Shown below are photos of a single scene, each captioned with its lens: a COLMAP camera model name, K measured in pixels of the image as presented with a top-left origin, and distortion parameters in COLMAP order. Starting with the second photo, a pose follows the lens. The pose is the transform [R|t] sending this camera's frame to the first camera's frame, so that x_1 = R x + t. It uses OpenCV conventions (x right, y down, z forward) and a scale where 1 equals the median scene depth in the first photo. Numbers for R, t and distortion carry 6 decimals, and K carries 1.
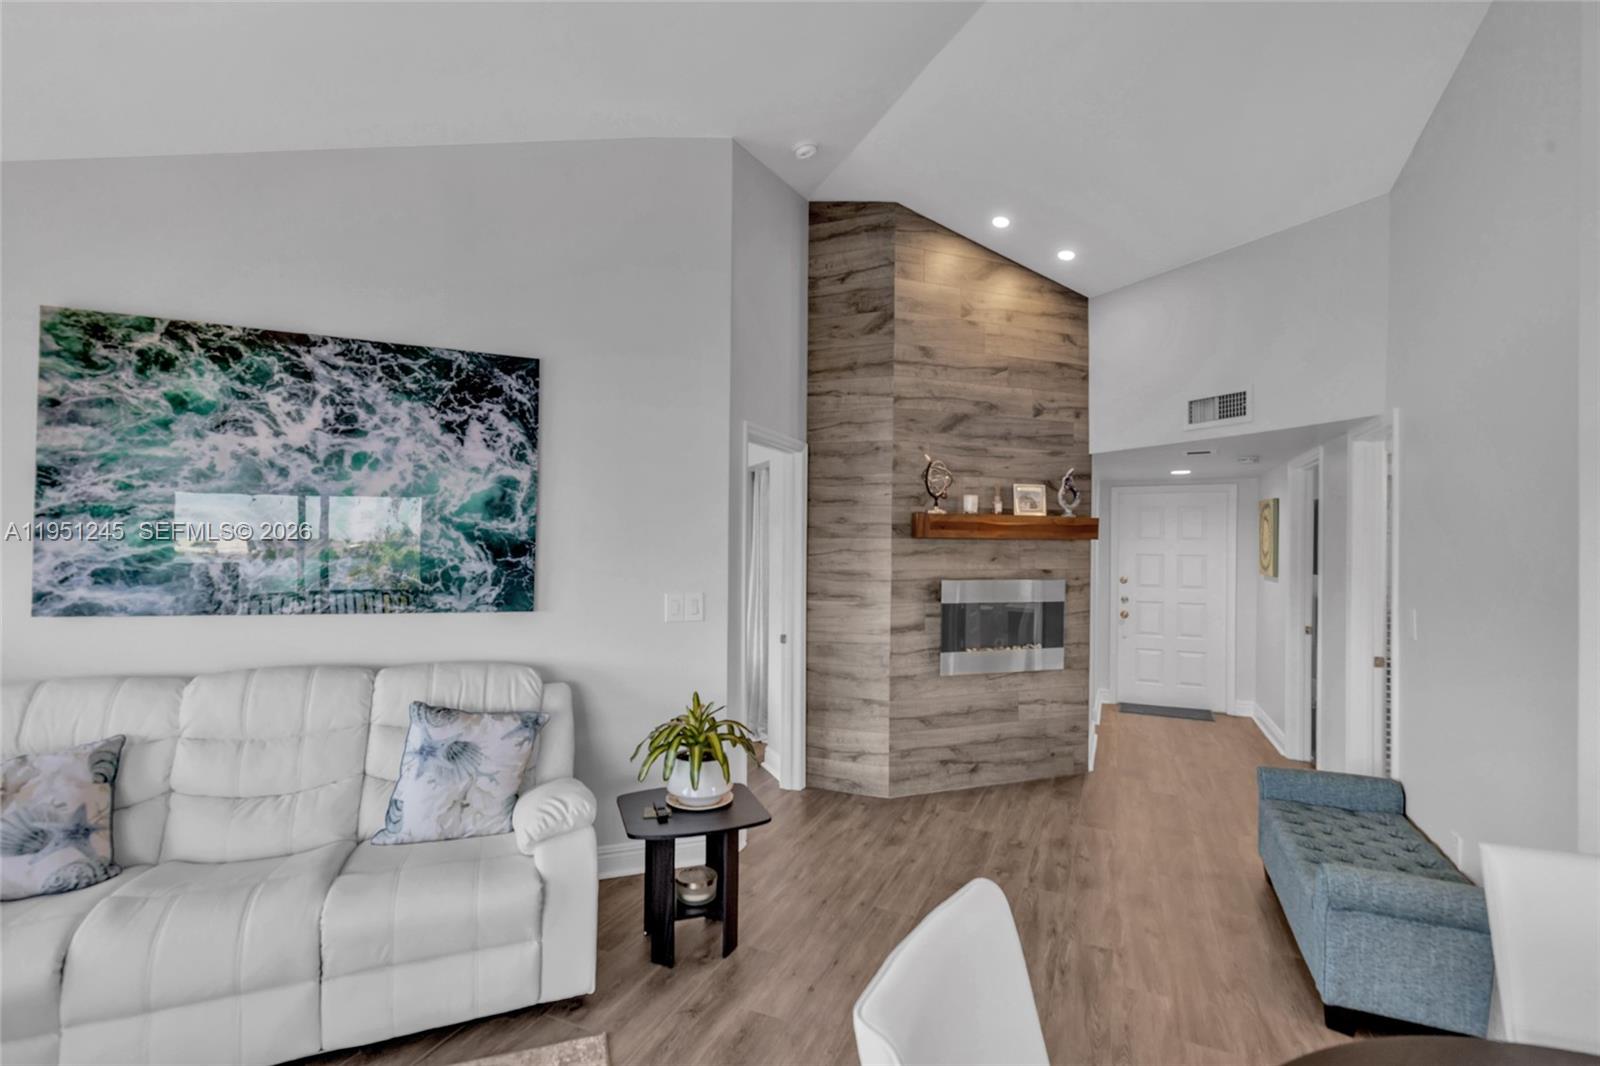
lens RADIAL K [[731.3, 0, 794.5], [0, 731.3, 543.3], [0, 0, 1]] dist [0.003146, 0.002446]
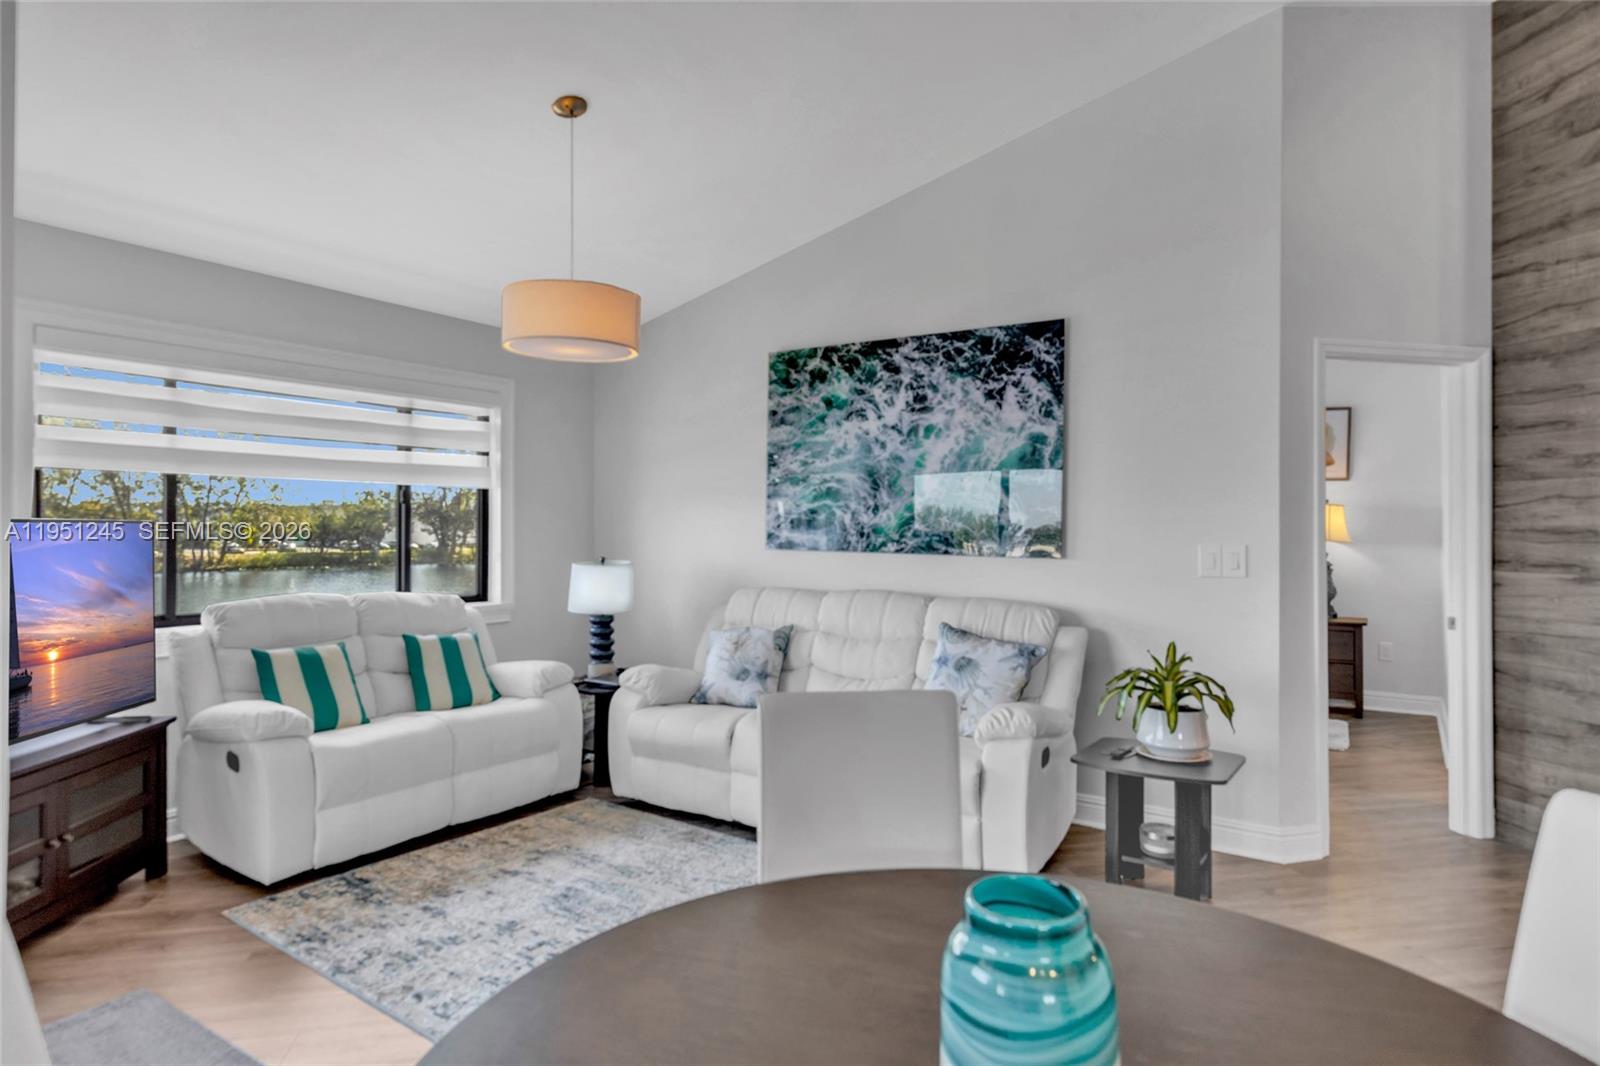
lens RADIAL K [[894.9, 0, 792.1], [0, 894.9, 523.2], [0, 0, 1]] dist [0.010756, -0.001544]
pose [[0.580205, -0.012054, -0.814381, 0.338171], [0.005073, 0.999925, -0.011187, 0.039224], [0.814455, 0.002360, 0.580222, -0.047490]]
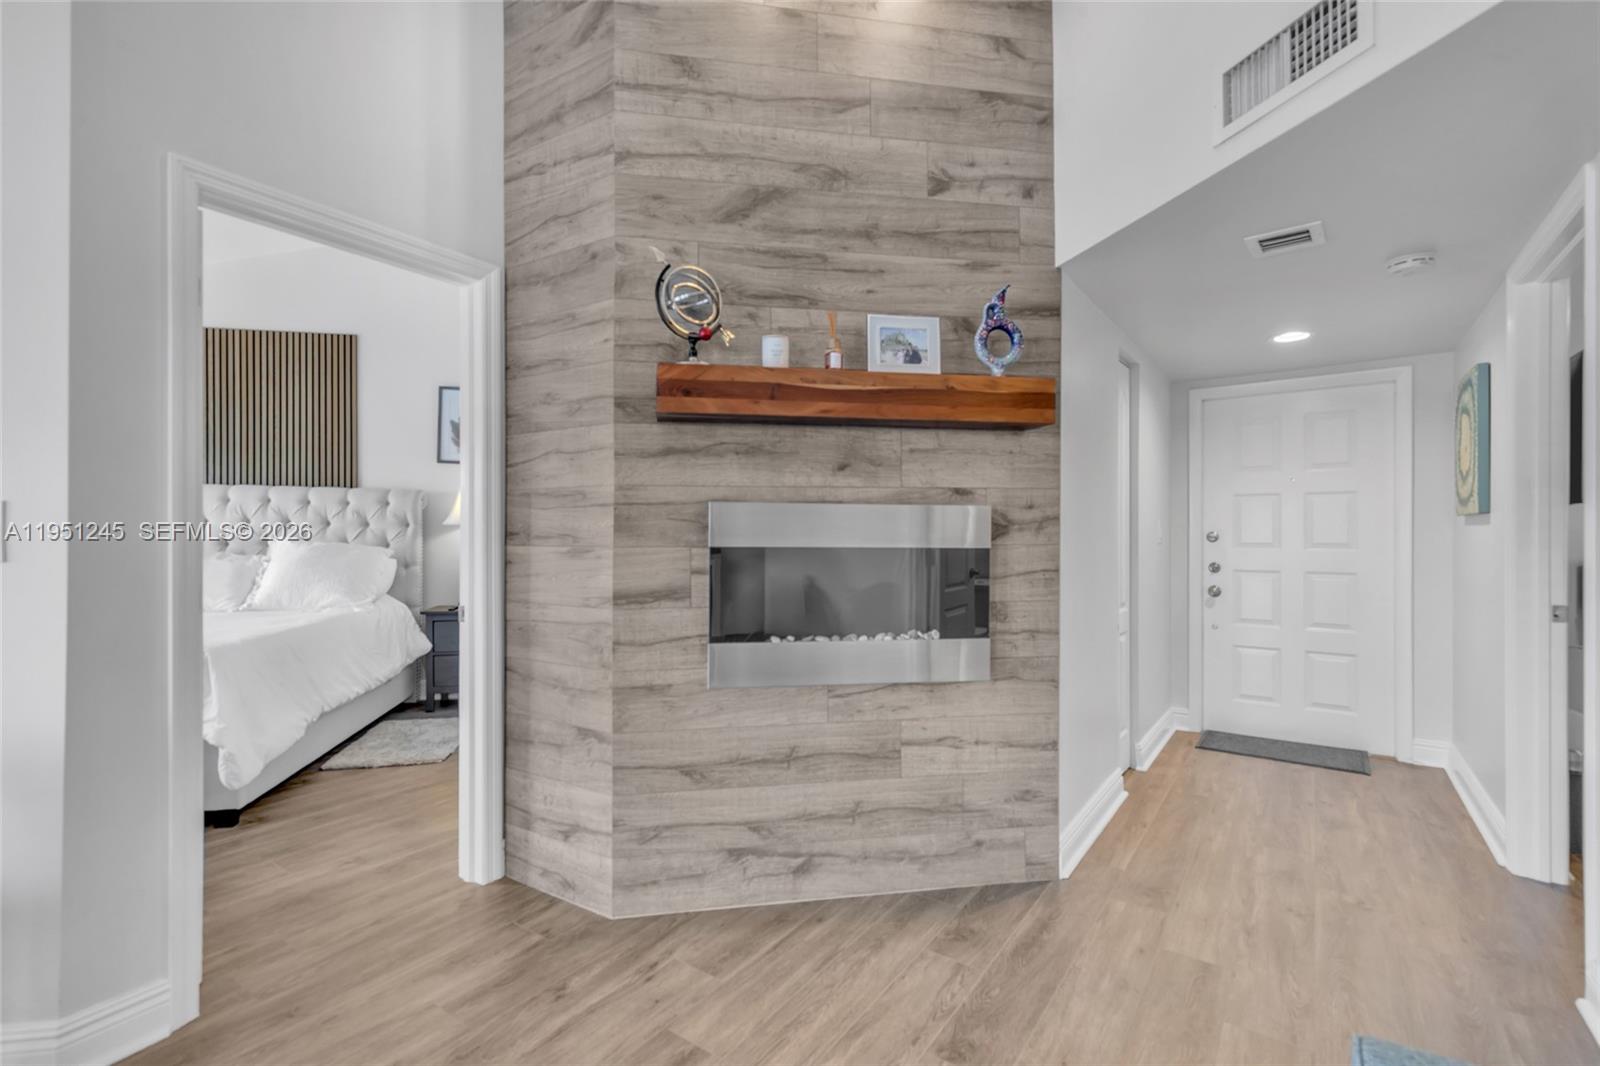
lens RADIAL K [[731.3, 0, 797.8], [0, 731.3, 535.3], [0, 0, 1]] dist [0.003146, 0.002446]
pose [[0.981014, -0.009415, -0.193708, 0.356740], [0.009534, 0.999954, -0.000317, 0.073765], [0.193702, -0.001536, 0.981059, 0.502594]]
